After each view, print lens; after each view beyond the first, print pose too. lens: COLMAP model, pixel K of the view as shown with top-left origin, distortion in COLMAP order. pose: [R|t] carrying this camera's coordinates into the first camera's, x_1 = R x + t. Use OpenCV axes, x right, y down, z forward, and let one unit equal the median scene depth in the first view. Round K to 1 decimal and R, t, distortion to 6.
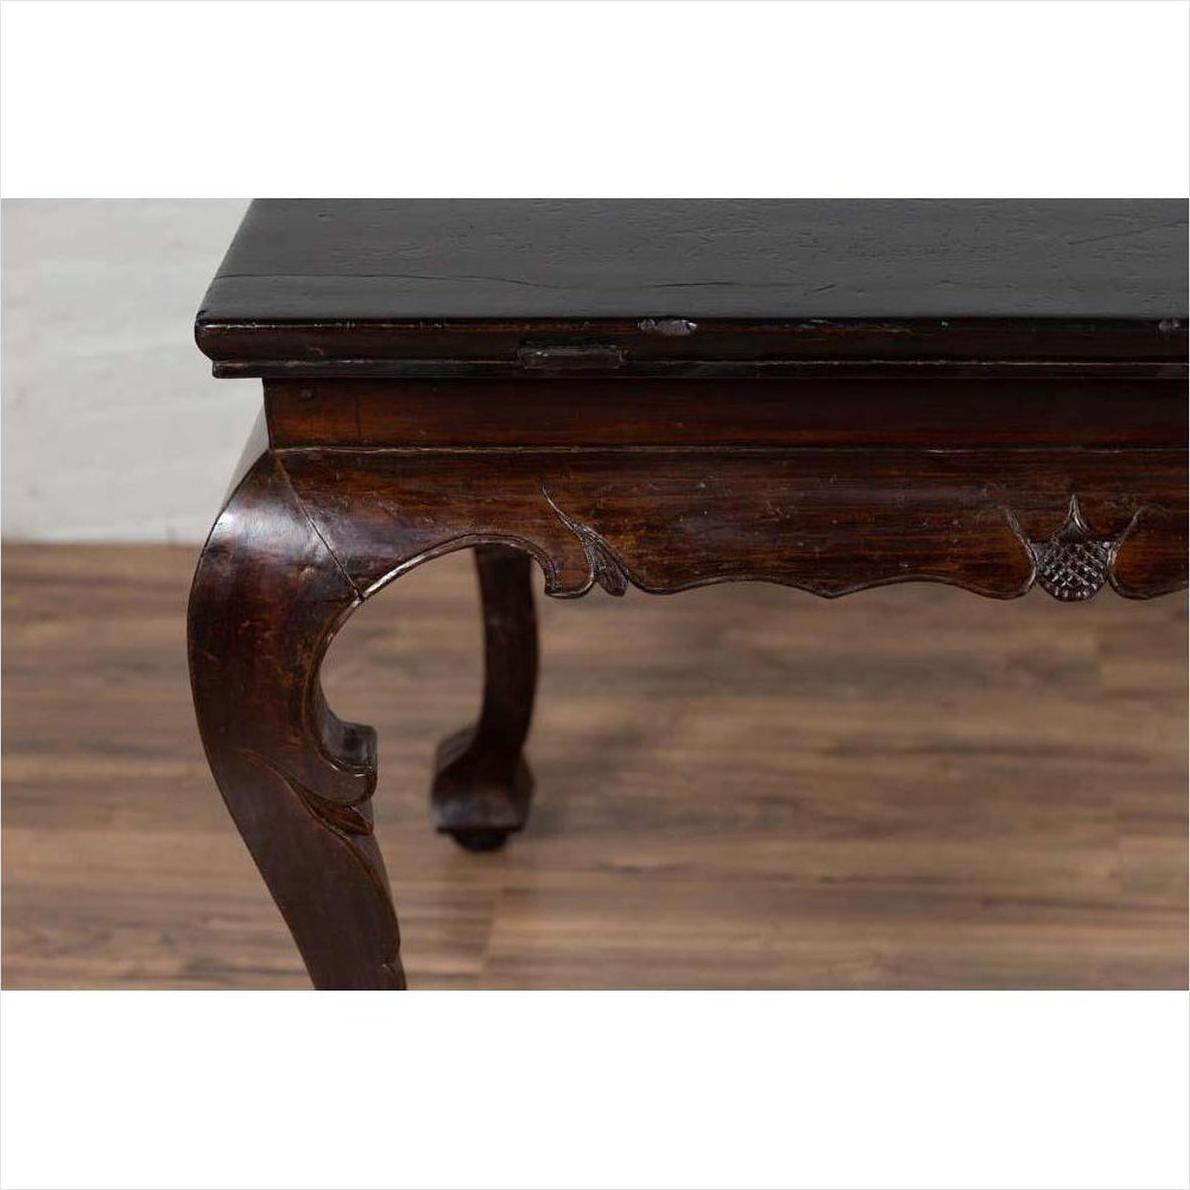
lens RADIAL K [[3233.1, 0, 594.0], [0, 3233.1, 594.1], [0, 0, 1]] dist [-0.016664, -0.421593]
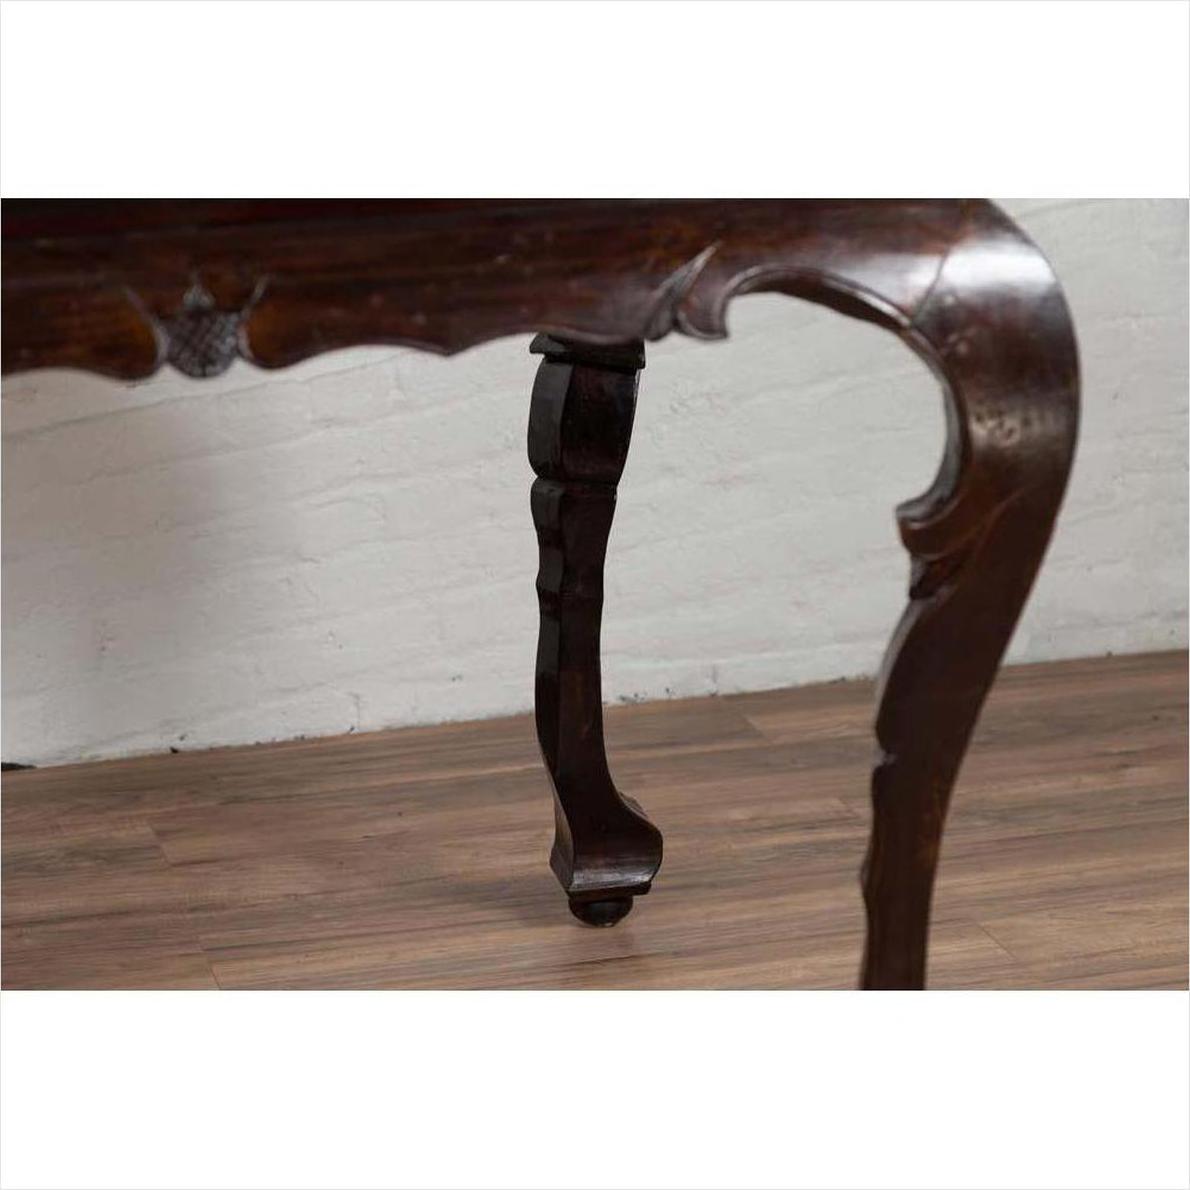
lens RADIAL K [[3233.1, 0, 594.0], [0, 3233.1, 594.1], [0, 0, 1]] dist [-0.016664, -0.421593]
pose [[0.940843, -0.082581, 0.328627, -0.061927], [0.142026, 0.976650, -0.161191, 0.231776], [-0.307642, 0.198329, 0.930603, 0.091269]]
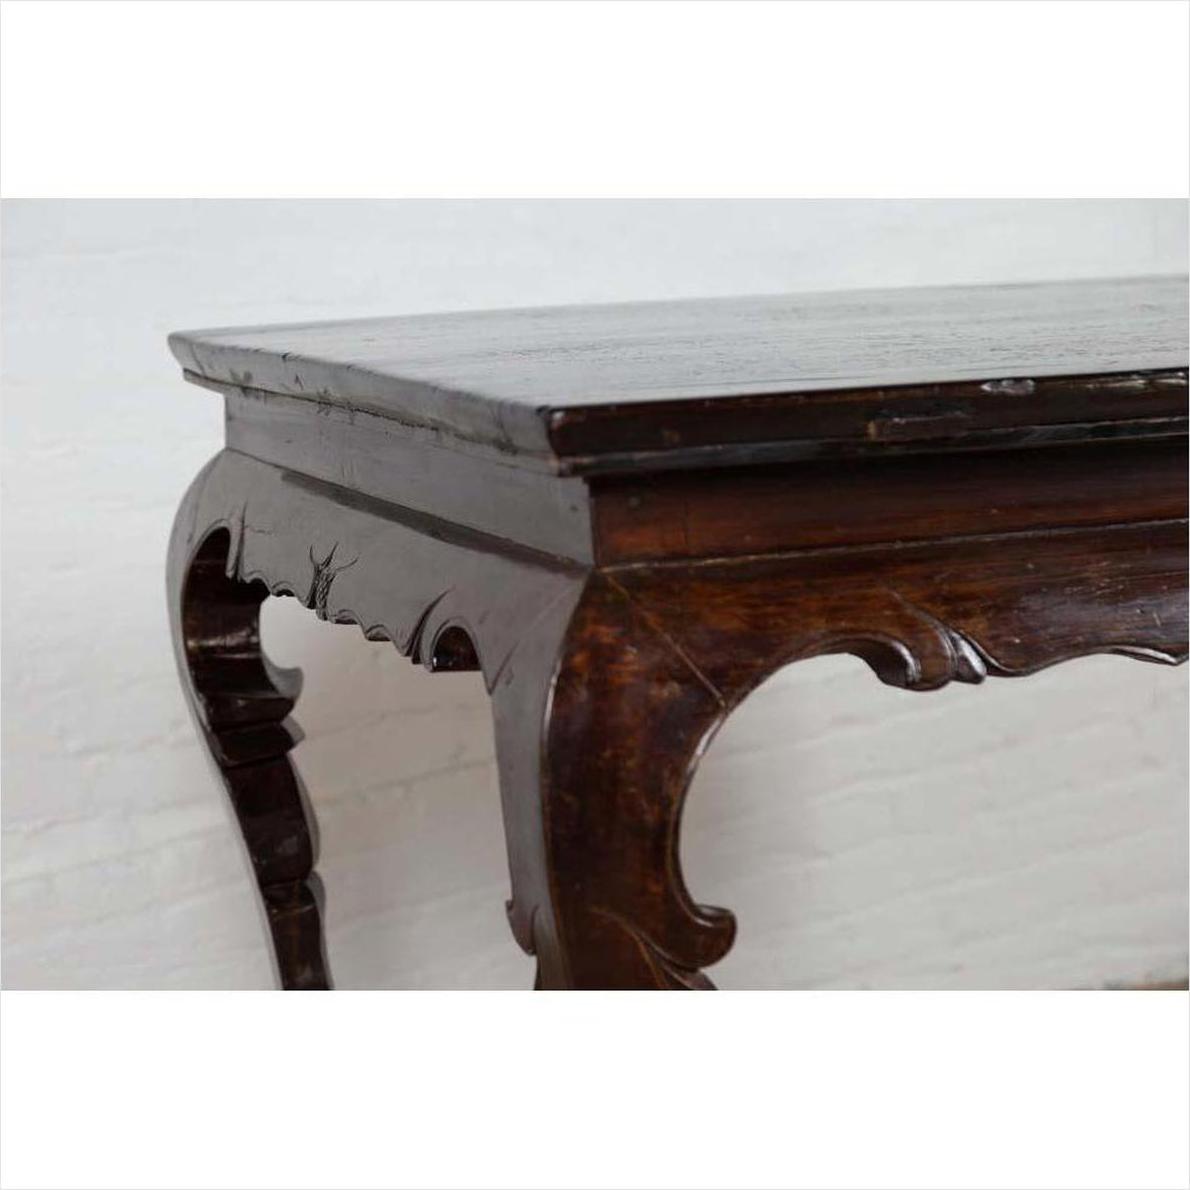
lens RADIAL K [[3233.1, 0, 594.0], [0, 3233.1, 594.1], [0, 0, 1]] dist [-0.016664, -0.421593]
pose [[0.928044, -0.070465, 0.365744, -0.440547], [0.172119, 0.951944, -0.253335, 0.195933], [-0.330317, 0.298057, 0.895574, 0.181420]]
